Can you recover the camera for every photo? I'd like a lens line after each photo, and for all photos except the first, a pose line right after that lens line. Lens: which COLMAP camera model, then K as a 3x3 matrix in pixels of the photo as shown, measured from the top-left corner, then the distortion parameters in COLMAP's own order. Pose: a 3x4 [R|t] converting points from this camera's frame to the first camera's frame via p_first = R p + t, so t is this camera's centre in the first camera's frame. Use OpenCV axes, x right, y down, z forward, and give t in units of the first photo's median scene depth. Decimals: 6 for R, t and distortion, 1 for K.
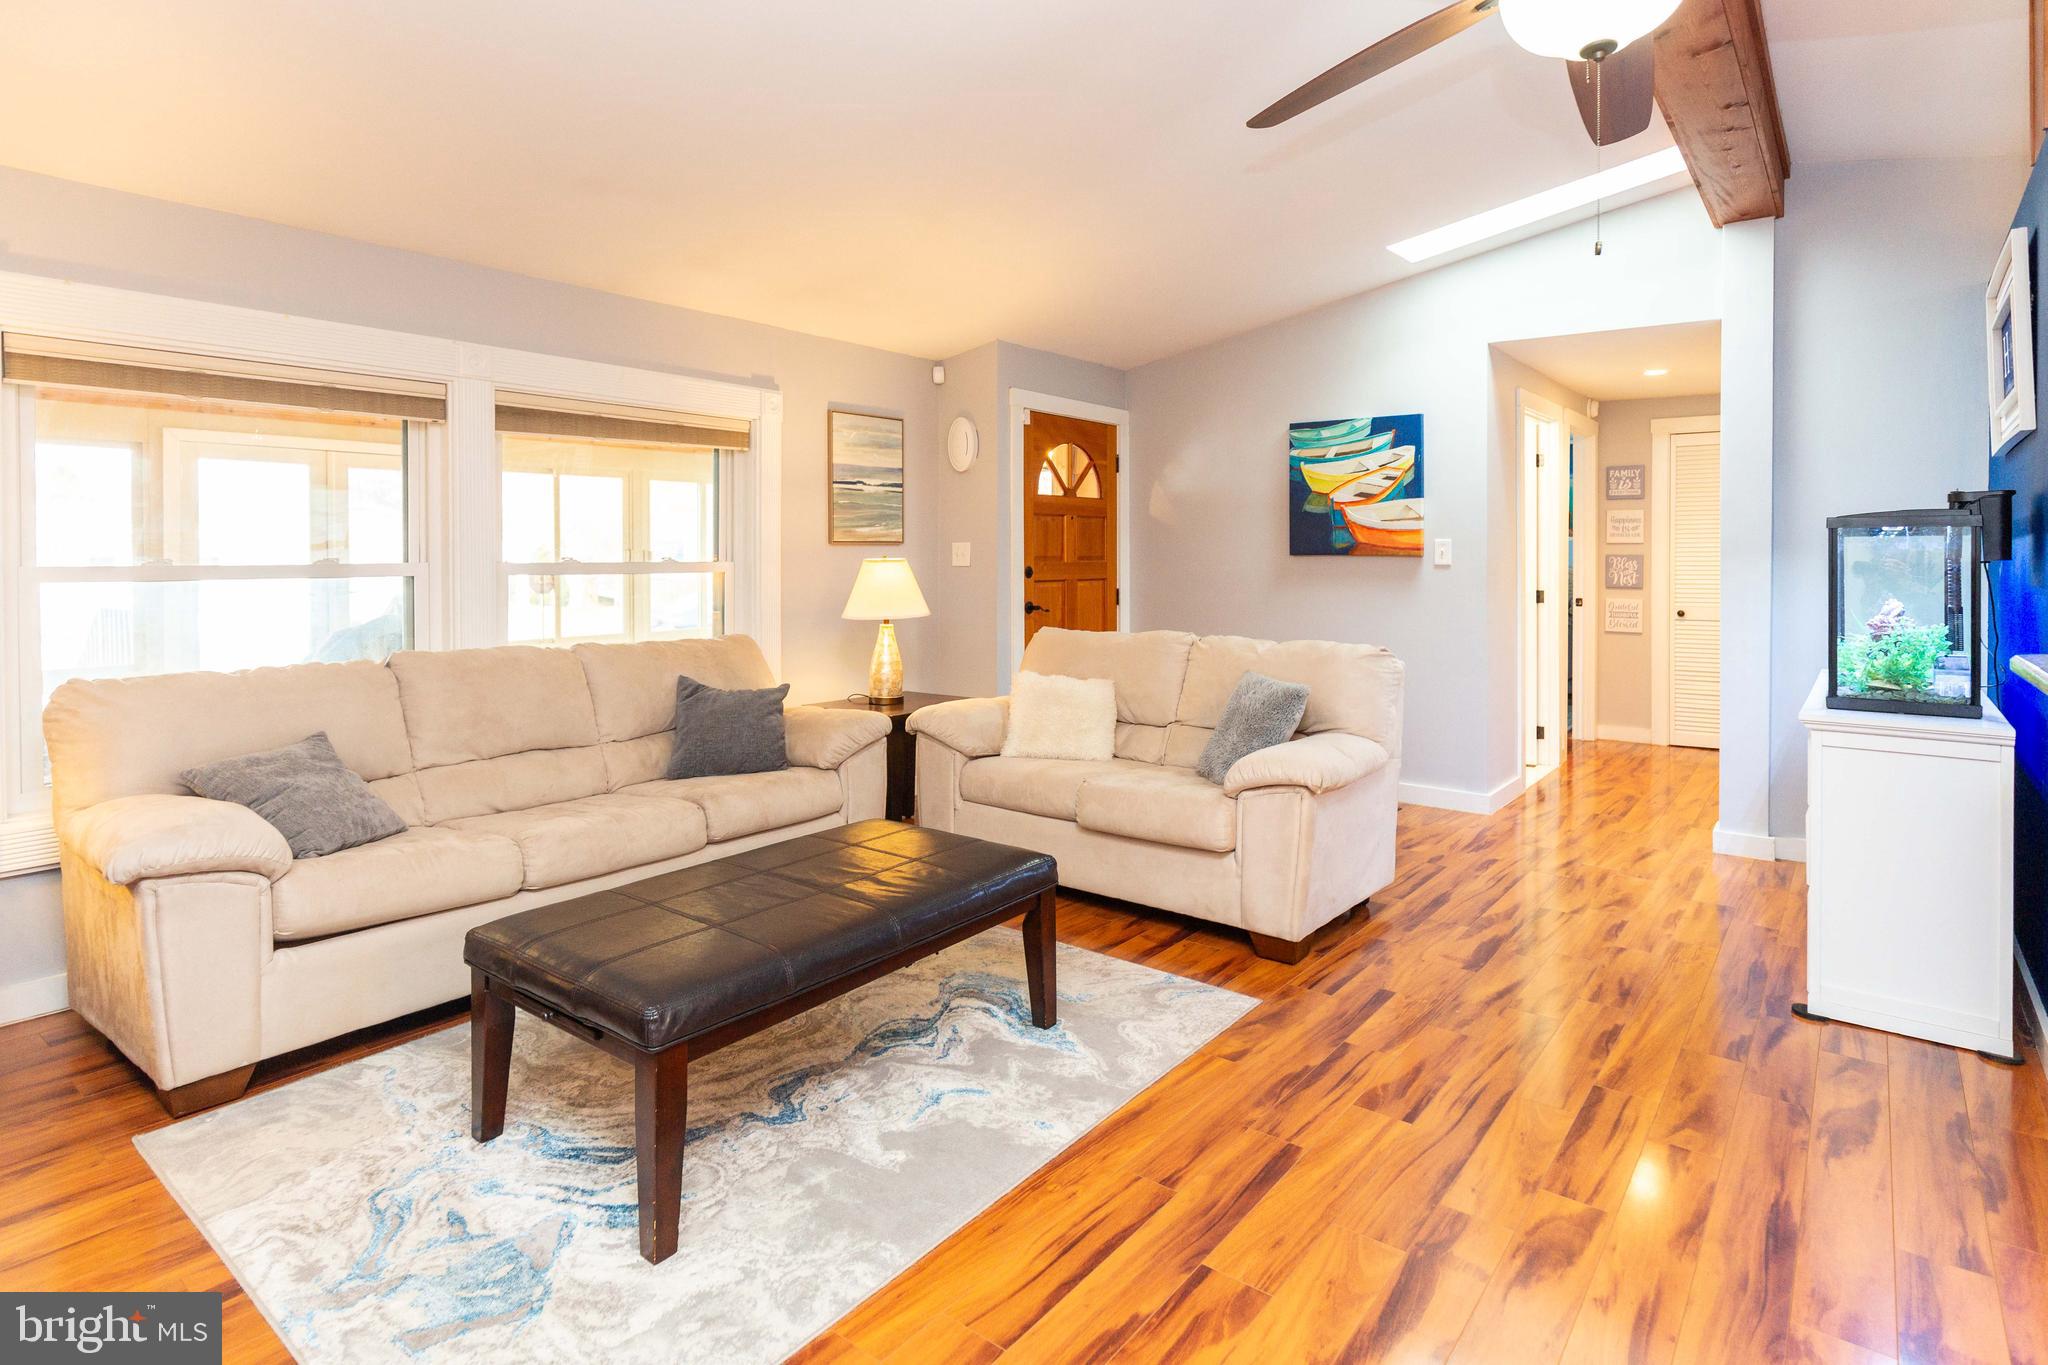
lens RADIAL K [[1093.7, 0, 990.6], [0, 1093.7, 569.2], [0, 0, 1]] dist [0.001358, -0.000604]
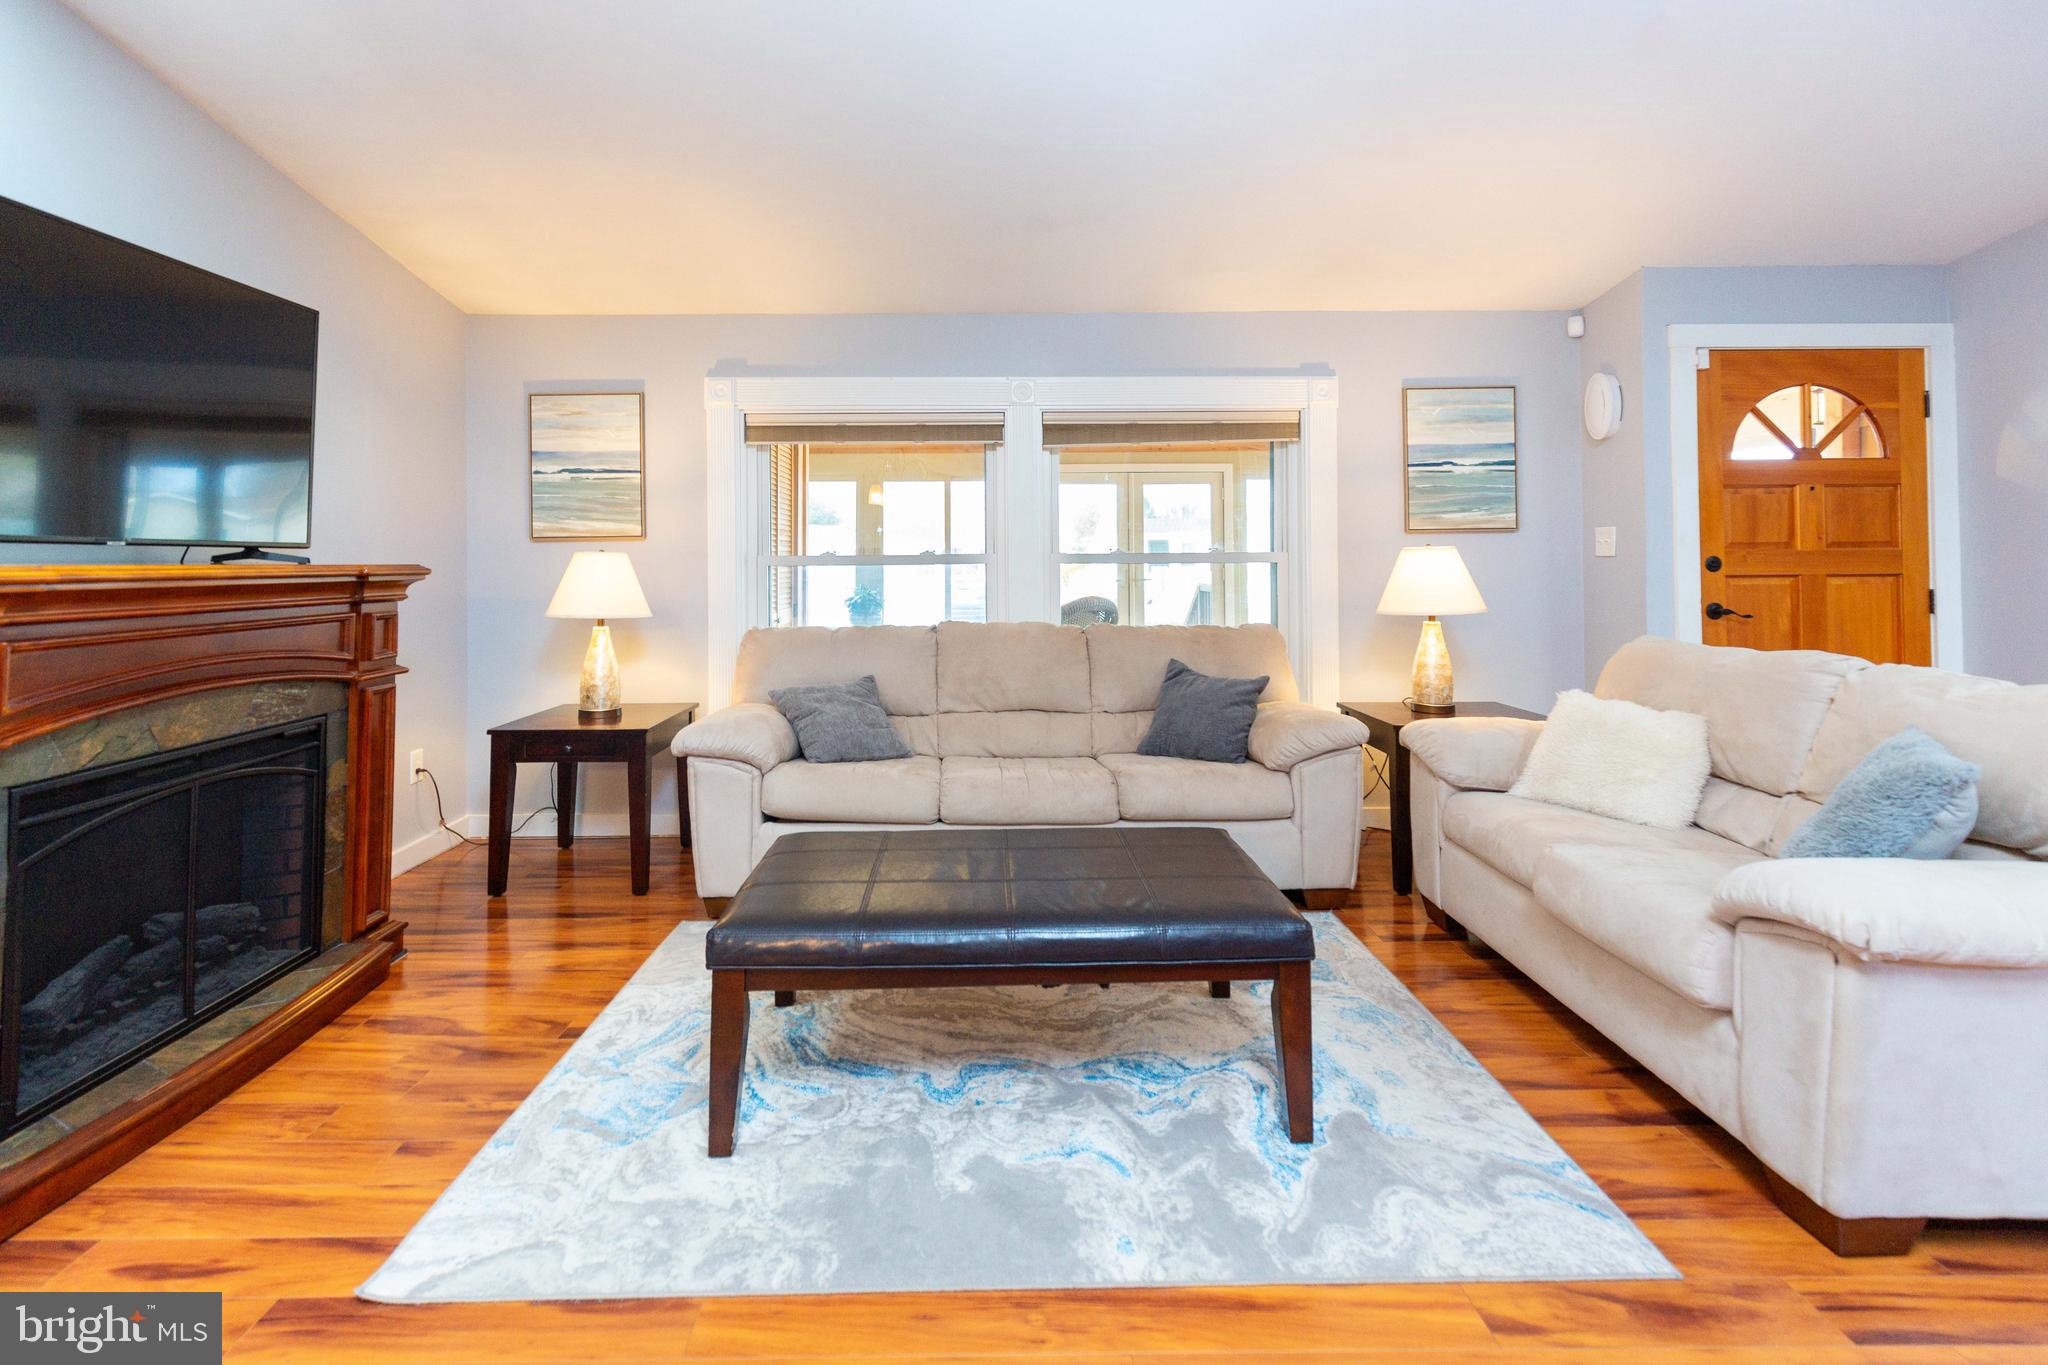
lens RADIAL K [[941.4, 0, 989.4], [0, 941.4, 543.8], [0, 0, 1]] dist [0.005385, -0.000637]
pose [[0.630407, -0.014648, -0.776127, 0.326609], [-0.003218, 0.999764, -0.021483, 0.006495], [0.776258, 0.016041, 0.630211, 0.295812]]
